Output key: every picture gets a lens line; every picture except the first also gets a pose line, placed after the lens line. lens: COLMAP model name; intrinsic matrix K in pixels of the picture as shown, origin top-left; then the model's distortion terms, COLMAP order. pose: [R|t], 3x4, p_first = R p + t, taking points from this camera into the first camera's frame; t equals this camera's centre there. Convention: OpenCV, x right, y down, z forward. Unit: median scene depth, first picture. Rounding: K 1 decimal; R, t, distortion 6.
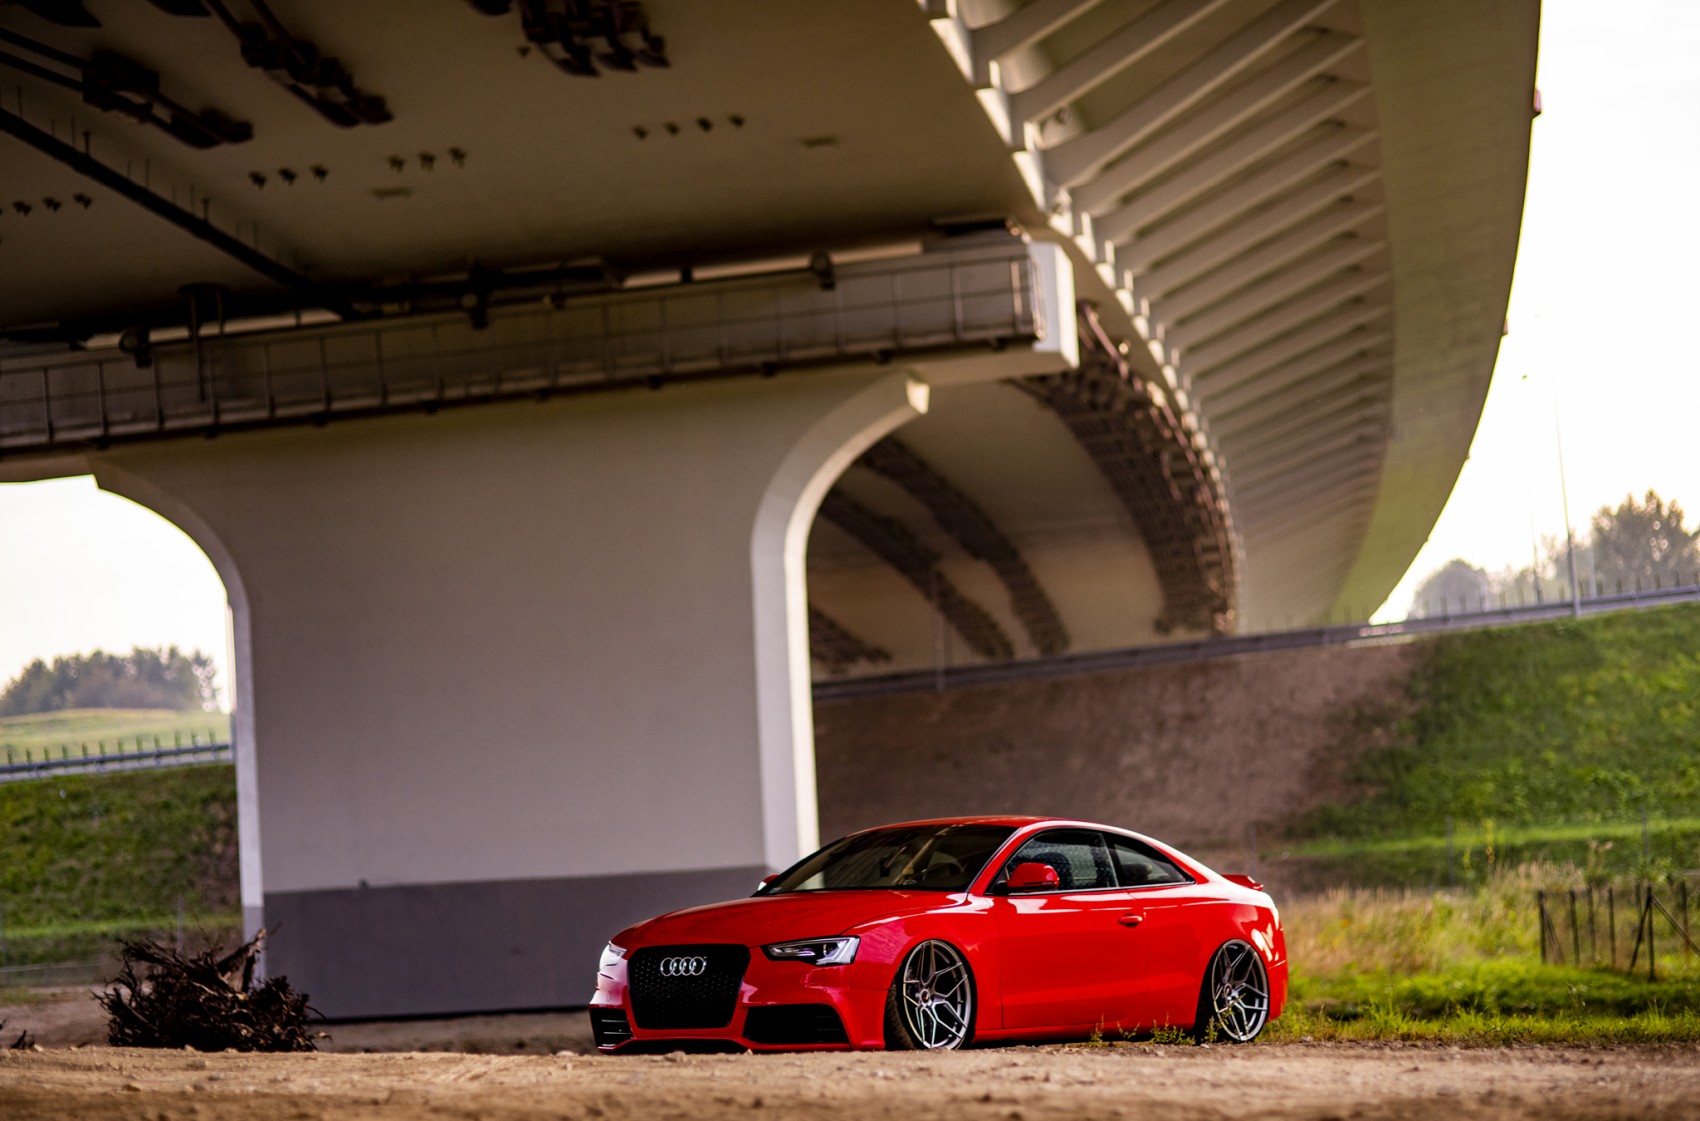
lens RADIAL K [[3960.1, 0, 881.0], [0, 3960.1, 625.3], [0, 0, 1]] dist [-0.014802, 0.000000]
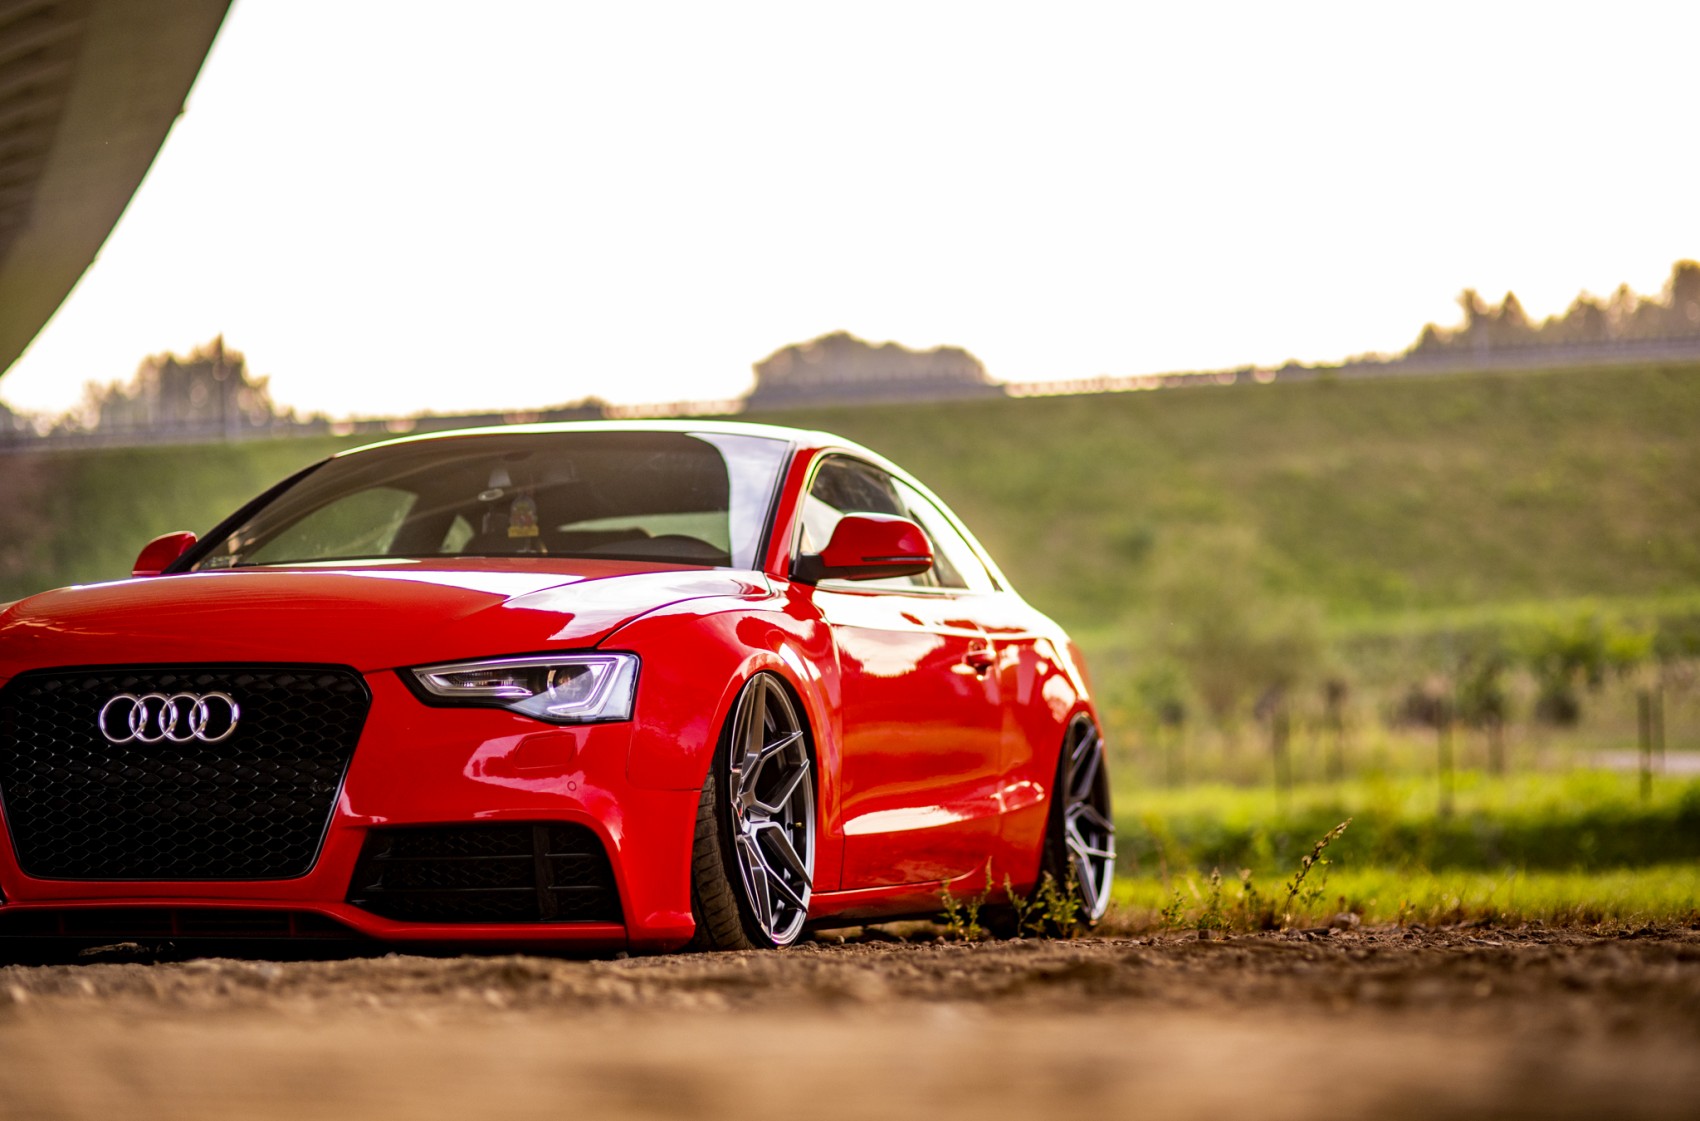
lens RADIAL K [[3960.1, 0, 849.2], [0, 3960.1, 558.9], [0, 0, 1]] dist [-0.014802, 0.000000]
pose [[0.930087, 0.041543, 0.364983, -0.041728], [-0.047952, 0.998813, 0.008508, 0.020725], [-0.364197, -0.025415, 0.930975, 0.199783]]
